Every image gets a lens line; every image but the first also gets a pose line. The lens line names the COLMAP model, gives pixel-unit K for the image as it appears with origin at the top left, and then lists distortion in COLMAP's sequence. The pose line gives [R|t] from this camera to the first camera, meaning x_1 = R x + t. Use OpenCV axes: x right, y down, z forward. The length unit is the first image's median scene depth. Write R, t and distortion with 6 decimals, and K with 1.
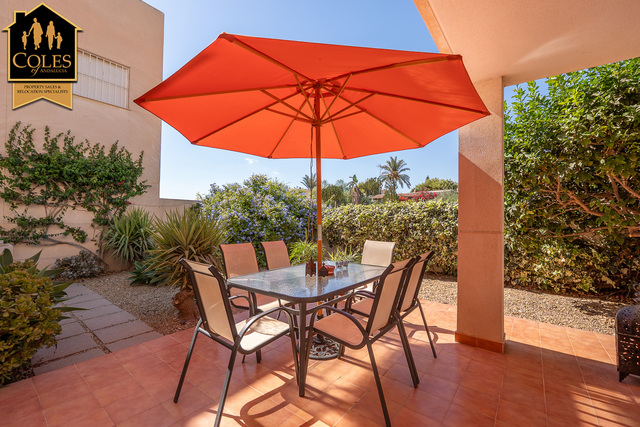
lens RADIAL K [[274.7, 0, 320.0], [0, 274.7, 213.5], [0, 0, 1]] dist [-0.019007, -0.000169]
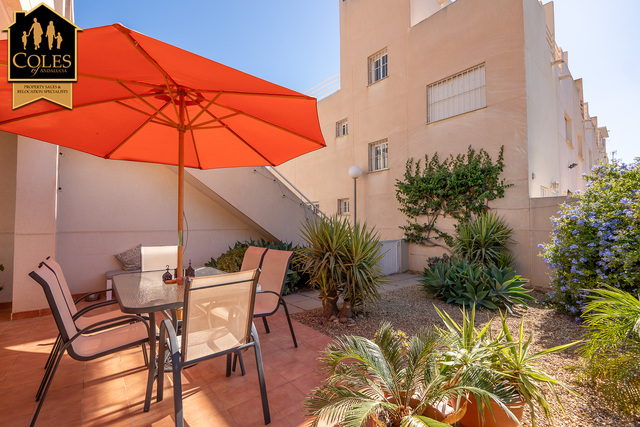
lens RADIAL K [[274.7, 0, 320.0], [0, 274.7, 213.5], [0, 0, 1]] dist [-0.019007, -0.000169]
pose [[-0.228105, -0.046481, -0.972526, 0.371583], [0.019618, 0.998438, -0.052321, 0.020567], [0.973439, -0.031013, -0.226837, 0.763367]]
